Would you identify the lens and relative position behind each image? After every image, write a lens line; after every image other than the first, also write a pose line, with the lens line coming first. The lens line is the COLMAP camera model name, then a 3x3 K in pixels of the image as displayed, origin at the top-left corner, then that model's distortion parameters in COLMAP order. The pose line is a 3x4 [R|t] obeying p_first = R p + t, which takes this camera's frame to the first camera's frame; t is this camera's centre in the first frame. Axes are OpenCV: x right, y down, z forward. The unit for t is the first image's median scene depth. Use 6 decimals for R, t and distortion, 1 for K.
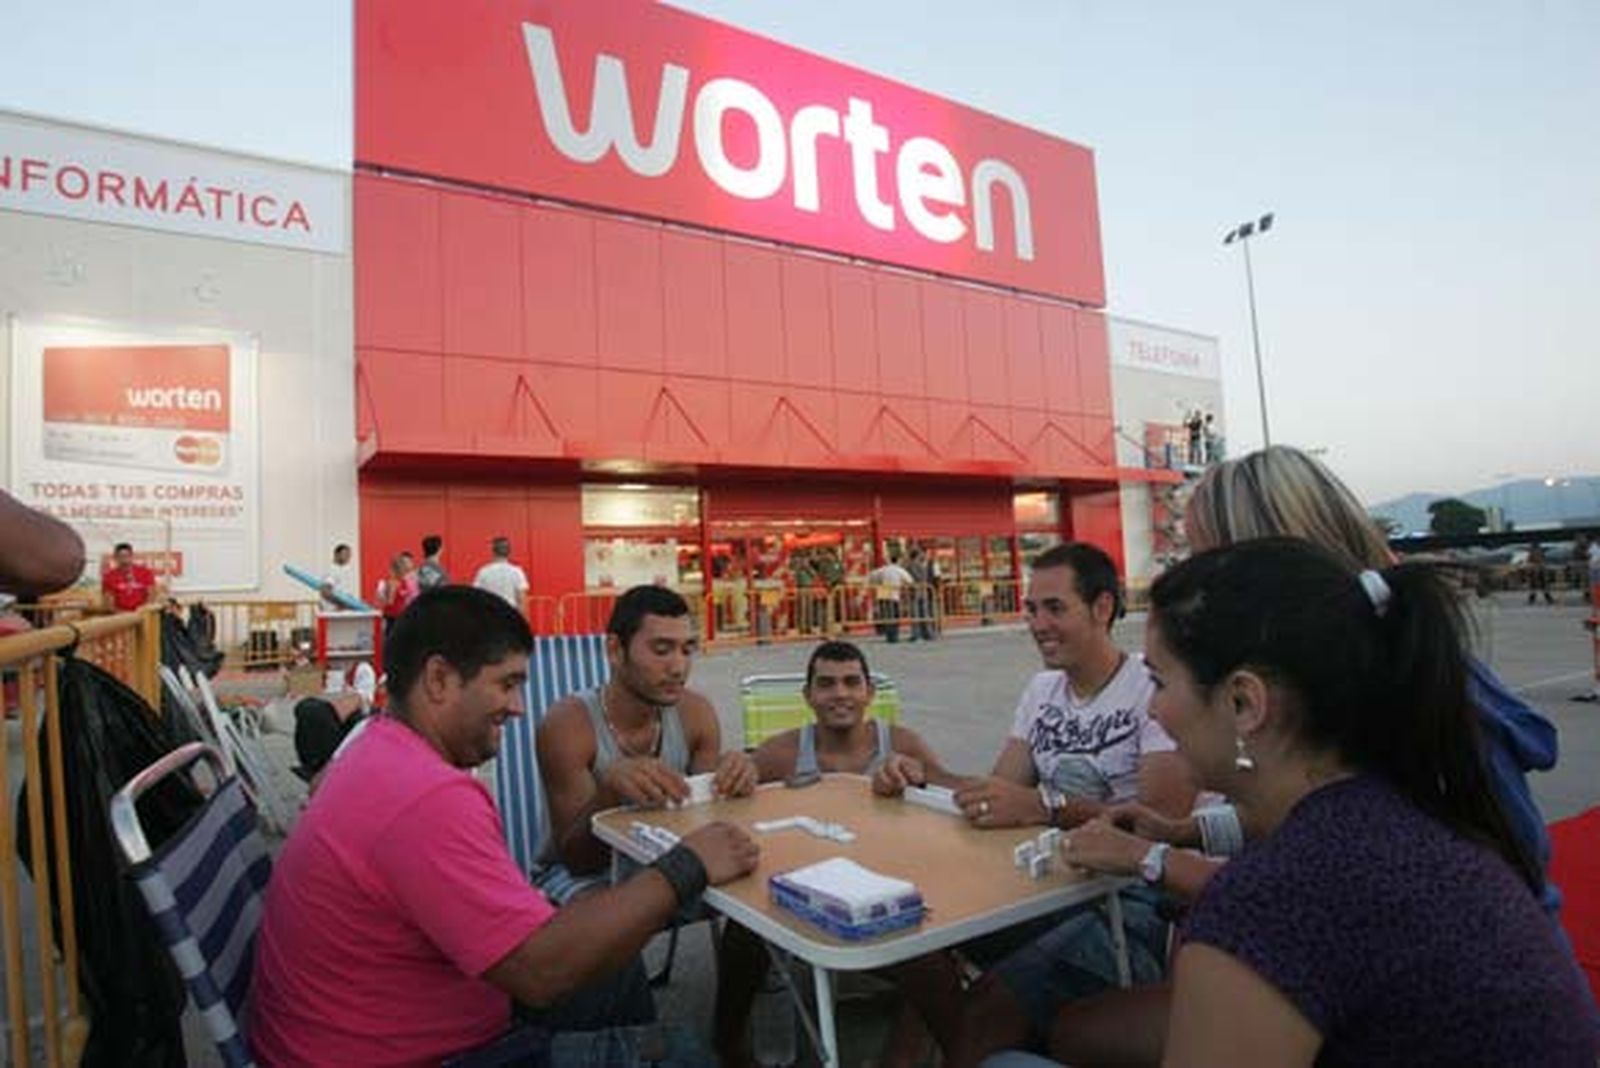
lens RADIAL K [[1309.8, 0, 795.1], [0, 1309.8, 552.0], [0, 0, 1]] dist [-0.153842, 0.117929]
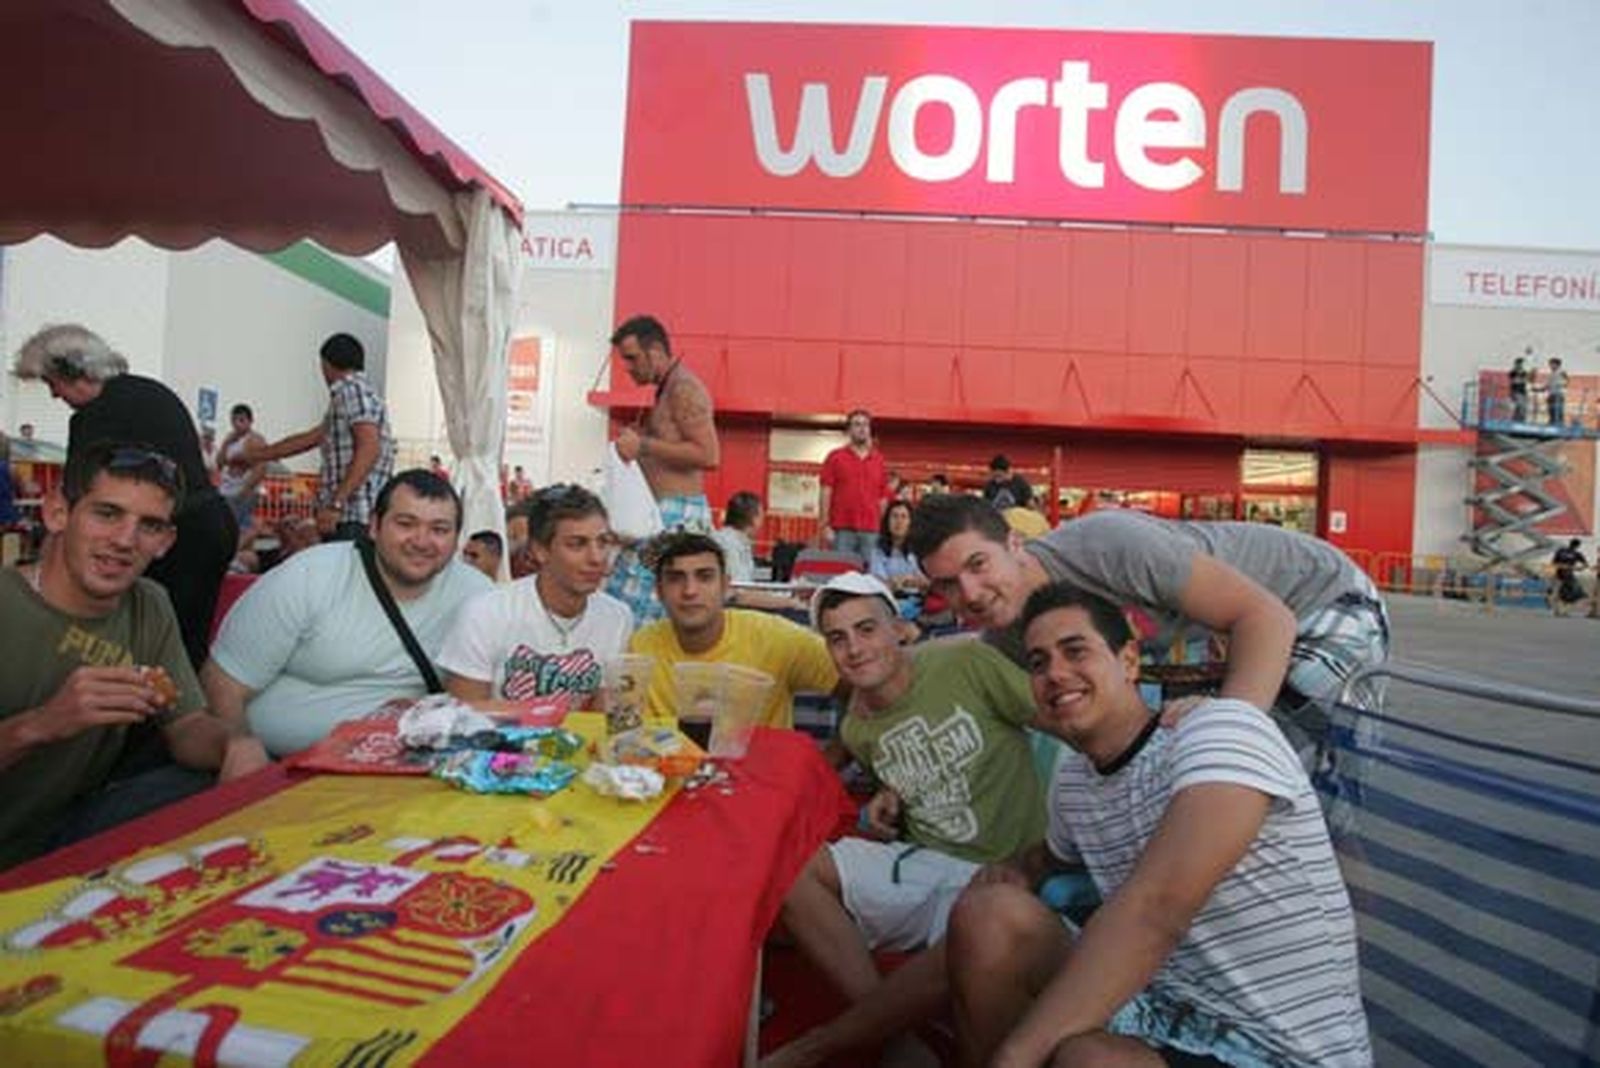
lens RADIAL K [[798.8, 0, 800.1], [0, 798.8, 567.3], [0, 0, 1]] dist [-0.053133, 0.015578]
pose [[0.692512, 0.128232, -0.709918, 0.419474], [-0.061373, 0.990980, 0.119131, -0.010121], [0.718791, -0.038930, 0.694135, 0.415891]]
